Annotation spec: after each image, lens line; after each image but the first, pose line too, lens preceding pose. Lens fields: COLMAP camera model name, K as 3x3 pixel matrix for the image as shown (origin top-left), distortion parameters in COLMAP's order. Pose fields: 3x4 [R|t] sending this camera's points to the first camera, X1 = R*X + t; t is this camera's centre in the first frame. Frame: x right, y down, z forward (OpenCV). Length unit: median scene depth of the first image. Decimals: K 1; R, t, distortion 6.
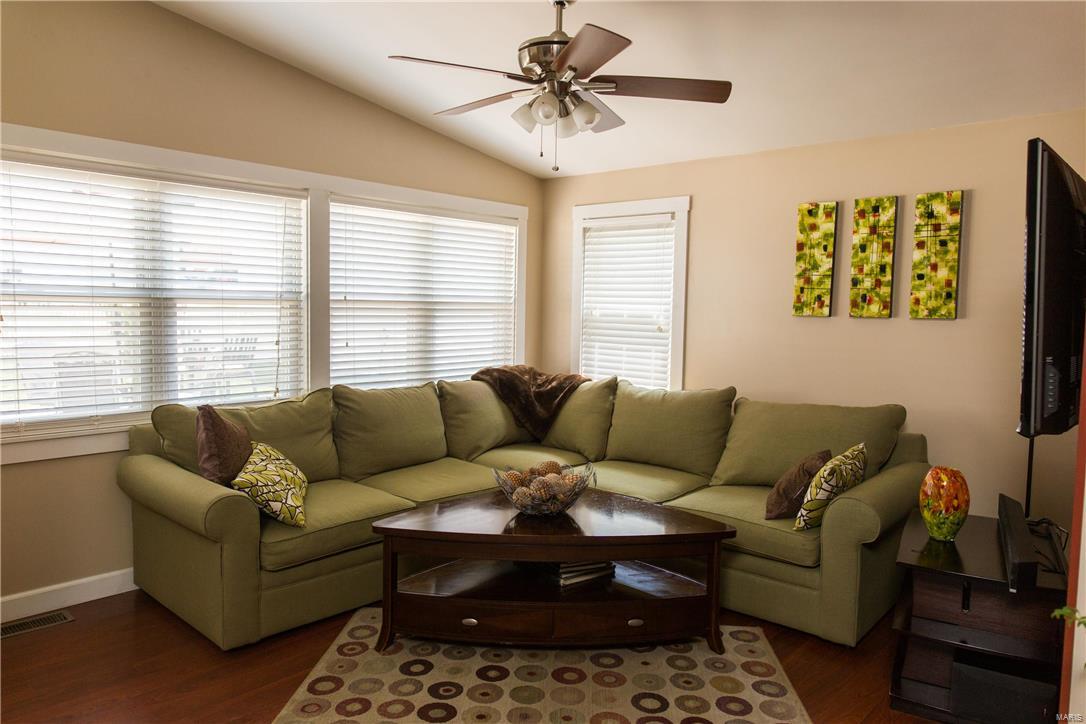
lens RADIAL K [[733.8, 0, 543.0], [0, 733.8, 362.0], [0, 0, 1]] dist [0.000603, 0.002508]
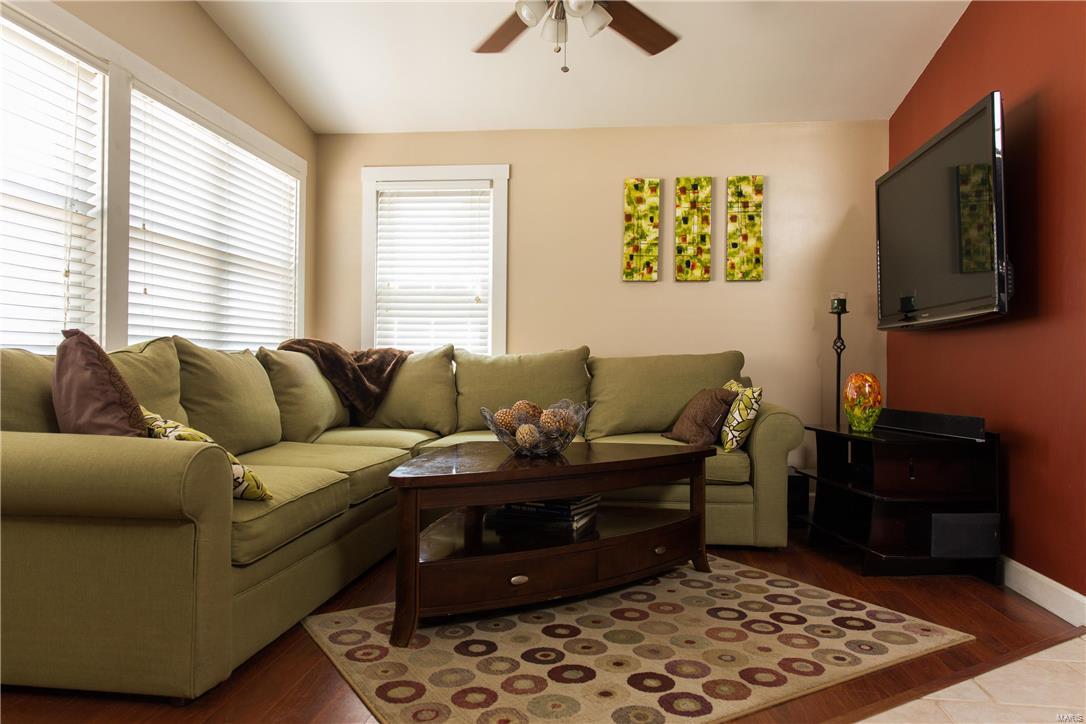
lens RADIAL K [[733.8, 0, 543.0], [0, 733.8, 362.0], [0, 0, 1]] dist [0.000603, 0.002508]
pose [[0.814176, -0.009725, 0.580537, -0.407557], [0.049577, 0.997373, -0.052822, 0.113577], [-0.578498, 0.071788, 0.812519, 0.217643]]
